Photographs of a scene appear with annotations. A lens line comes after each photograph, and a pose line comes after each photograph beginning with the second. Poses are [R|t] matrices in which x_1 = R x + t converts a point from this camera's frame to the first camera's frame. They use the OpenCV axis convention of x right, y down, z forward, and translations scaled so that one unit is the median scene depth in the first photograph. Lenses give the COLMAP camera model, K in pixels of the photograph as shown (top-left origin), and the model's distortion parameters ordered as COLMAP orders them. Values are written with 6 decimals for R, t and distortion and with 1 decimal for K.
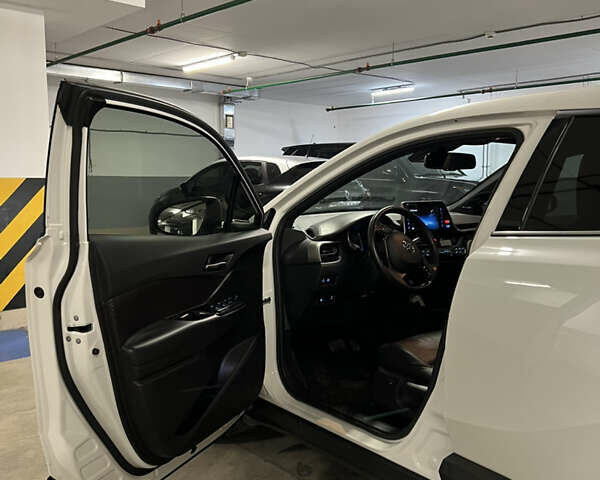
lens RADIAL K [[588.9, 0, 302.8], [0, 588.9, 241.9], [0, 0, 1]] dist [0.033122, 0.000000]
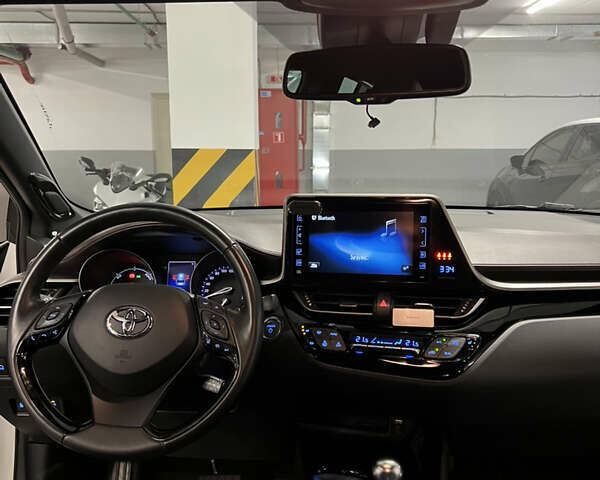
lens RADIAL K [[588.9, 0, 296.5], [0, 588.9, 237.2], [0, 0, 1]] dist [0.033122, 0.000000]
pose [[0.740892, 0.091701, -0.665334, 0.459769], [-0.068685, 0.995786, 0.060762, -0.067673], [0.668103, 0.000680, 0.744069, 0.761794]]
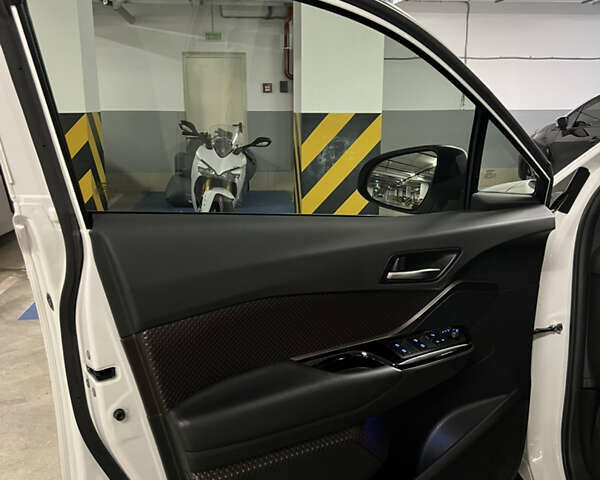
lens RADIAL K [[588.9, 0, 304.7], [0, 588.9, 241.6], [0, 0, 1]] dist [0.033122, 0.000000]
pose [[0.800313, 0.125073, -0.586393, 0.072782], [-0.061476, 0.989964, 0.127248, -0.042507], [0.596423, -0.065789, 0.799970, 0.396634]]
